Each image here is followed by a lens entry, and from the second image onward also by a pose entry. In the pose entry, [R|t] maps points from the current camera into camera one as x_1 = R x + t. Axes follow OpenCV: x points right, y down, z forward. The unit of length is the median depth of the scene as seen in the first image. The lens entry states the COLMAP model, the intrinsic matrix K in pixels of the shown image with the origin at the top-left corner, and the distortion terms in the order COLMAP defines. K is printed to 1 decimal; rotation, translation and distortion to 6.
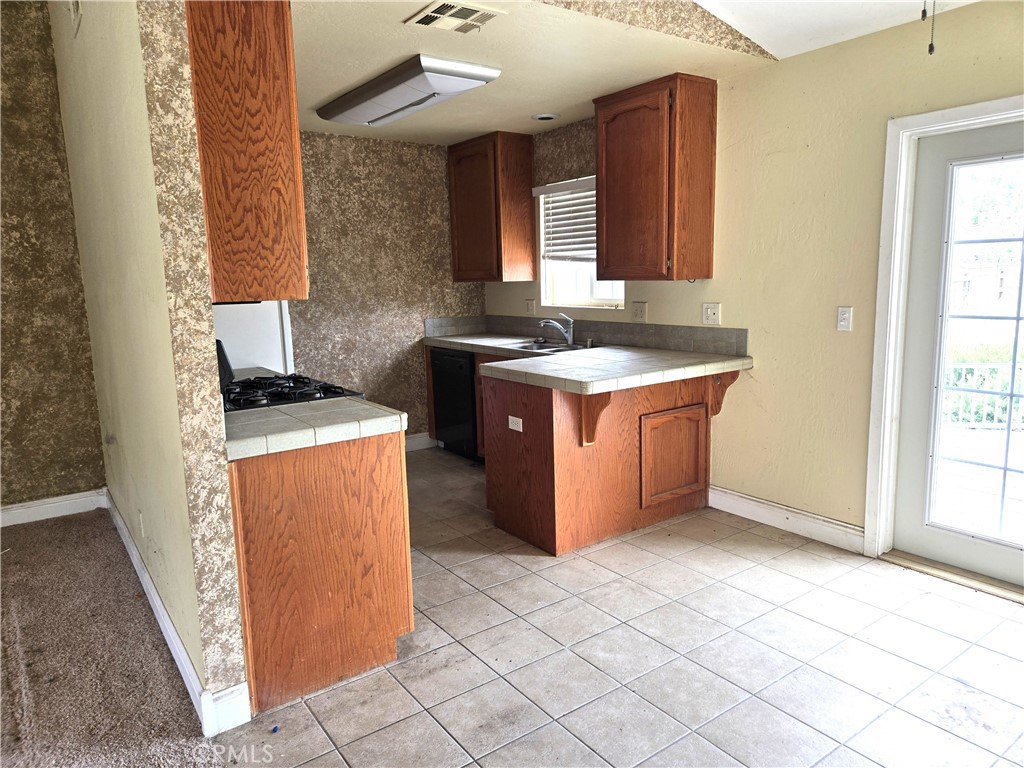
lens RADIAL K [[689.5, 0, 512.0], [0, 689.5, 384.0], [0, 0, 1]] dist [0.068975, -0.056427]
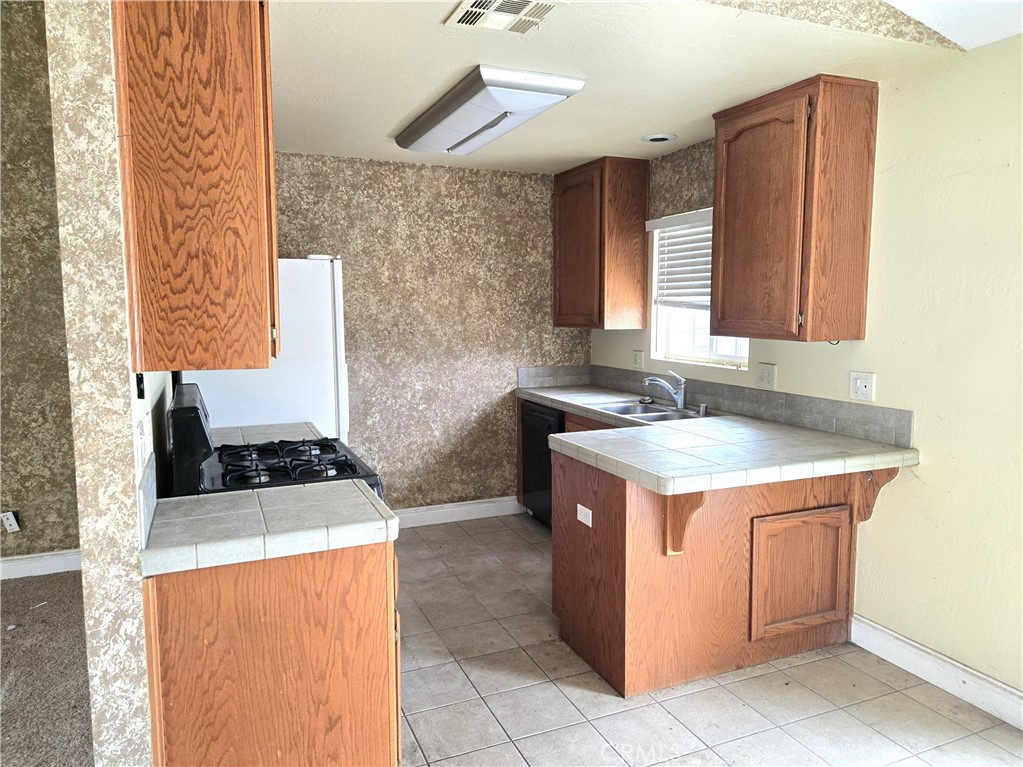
lens RADIAL K [[705.9, 0, 511.5], [0, 705.9, 383.5], [0, 0, 1]] dist [0.065137, -0.052502]
pose [[0.975860, 0.047165, -0.213244, 0.091868], [-0.057023, 0.997559, -0.040311, -0.057587], [0.210823, 0.051498, 0.976167, 0.182147]]
